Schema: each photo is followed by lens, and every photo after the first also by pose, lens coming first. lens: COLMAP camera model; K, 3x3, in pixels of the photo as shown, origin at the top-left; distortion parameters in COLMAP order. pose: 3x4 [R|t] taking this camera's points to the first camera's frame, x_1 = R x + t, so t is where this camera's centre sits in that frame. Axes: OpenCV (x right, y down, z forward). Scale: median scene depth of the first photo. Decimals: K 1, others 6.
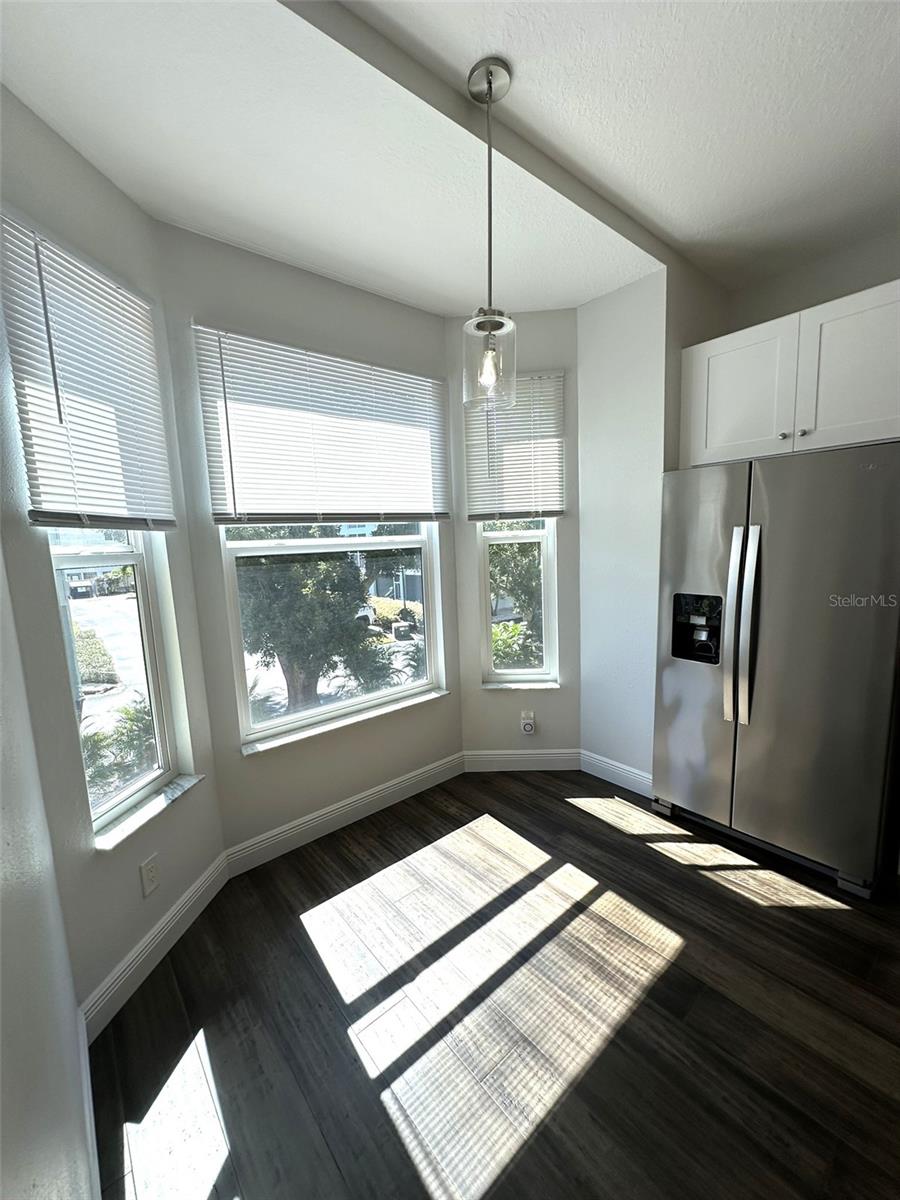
lens RADIAL K [[476.8, 0, 450.5], [0, 476.8, 605.6], [0, 0, 1]] dist [-0.004180, 0.000323]
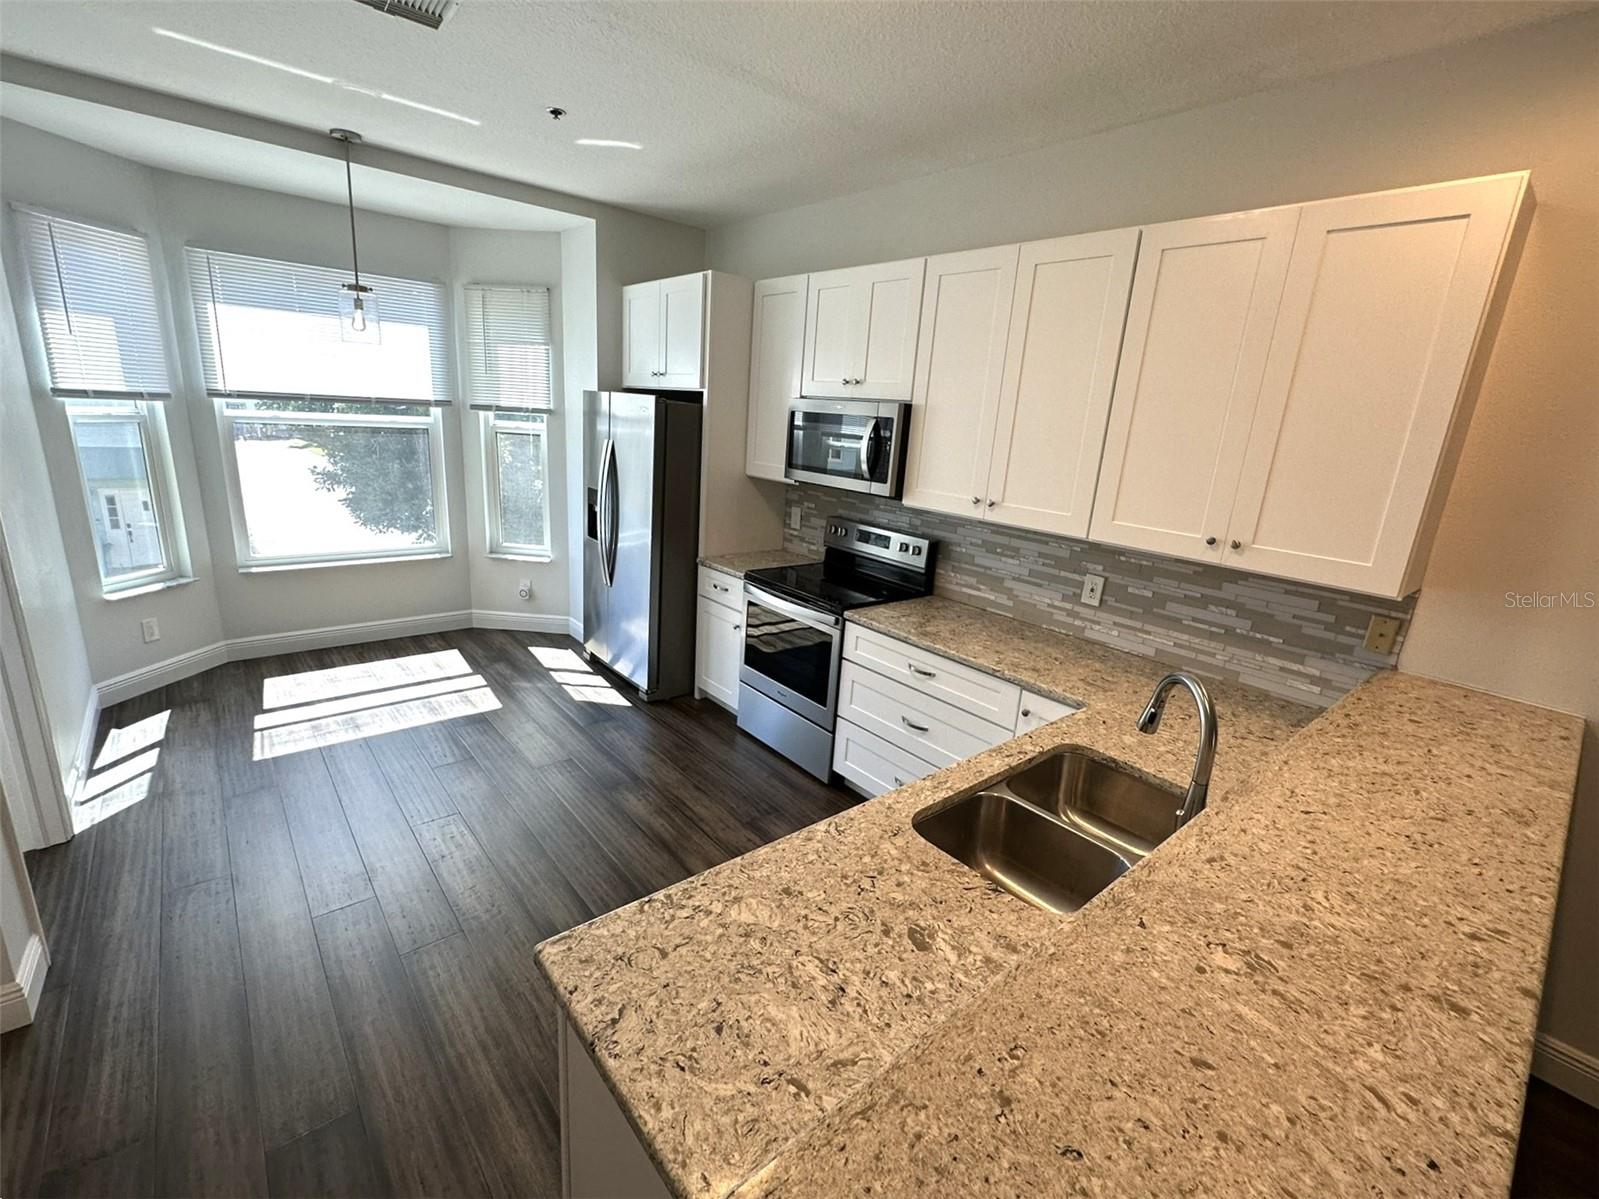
lens RADIAL K [[681.9, 0, 787.5], [0, 681.9, 599.4], [0, 0, 1]] dist [0.000053, -0.000989]
pose [[0.994536, 0.098784, 0.033755, 1.089227], [-0.102389, 0.986090, 0.130931, -0.025612], [-0.020352, -0.133672, 0.990817, -0.989720]]
